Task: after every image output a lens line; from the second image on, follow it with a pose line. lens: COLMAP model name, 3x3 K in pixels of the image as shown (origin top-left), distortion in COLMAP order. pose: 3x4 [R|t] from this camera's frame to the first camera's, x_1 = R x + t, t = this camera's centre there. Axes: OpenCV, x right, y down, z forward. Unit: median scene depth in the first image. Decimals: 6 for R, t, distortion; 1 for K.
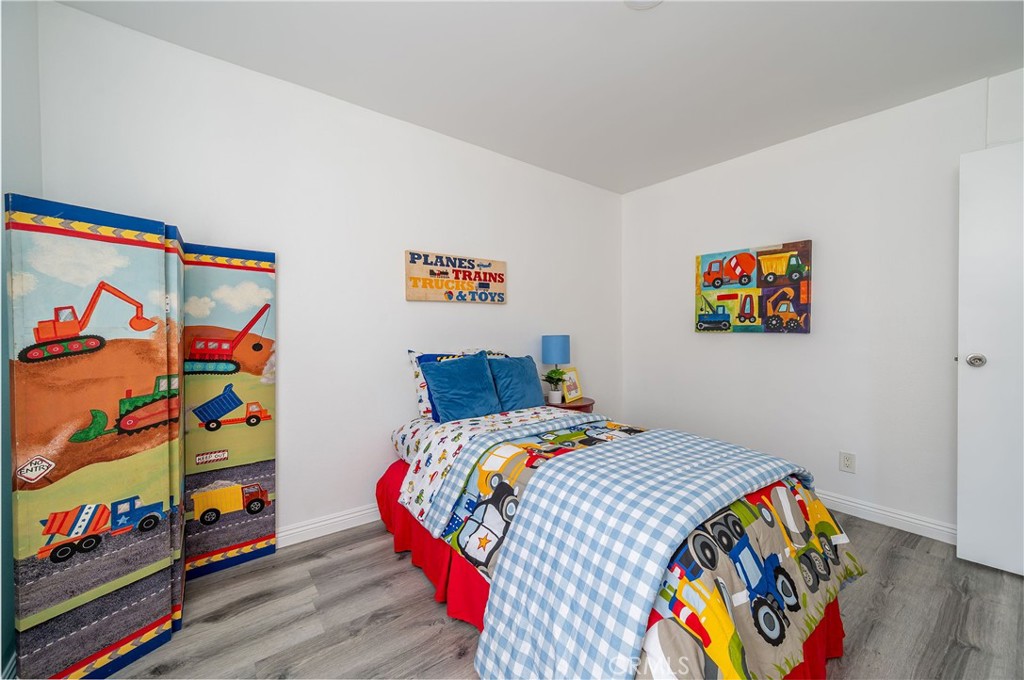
lens RADIAL K [[407.5, 0, 523.1], [0, 407.5, 336.4], [0, 0, 1]] dist [-0.002748, 0.000247]
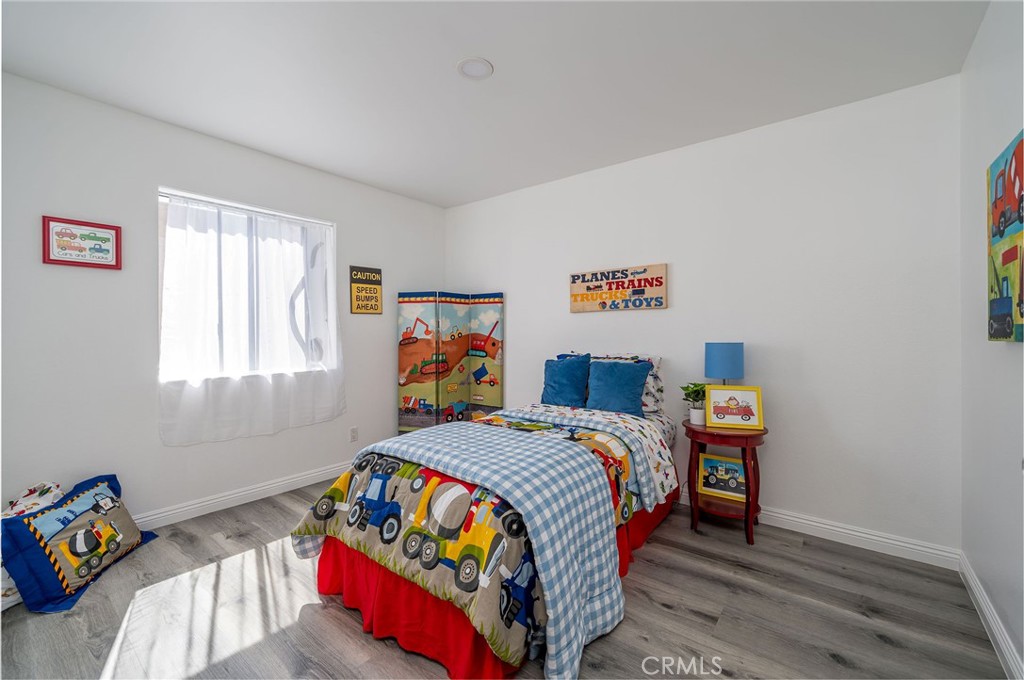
lens RADIAL K [[434.9, 0, 509.6], [0, 434.9, 336.1], [0, 0, 1]] dist [-0.001825, -0.000288]
pose [[0.202368, 0.002945, -0.979305, 0.906470], [-0.016720, 0.999860, -0.000448, -0.008264], [0.979167, 0.016465, 0.202389, 0.462399]]
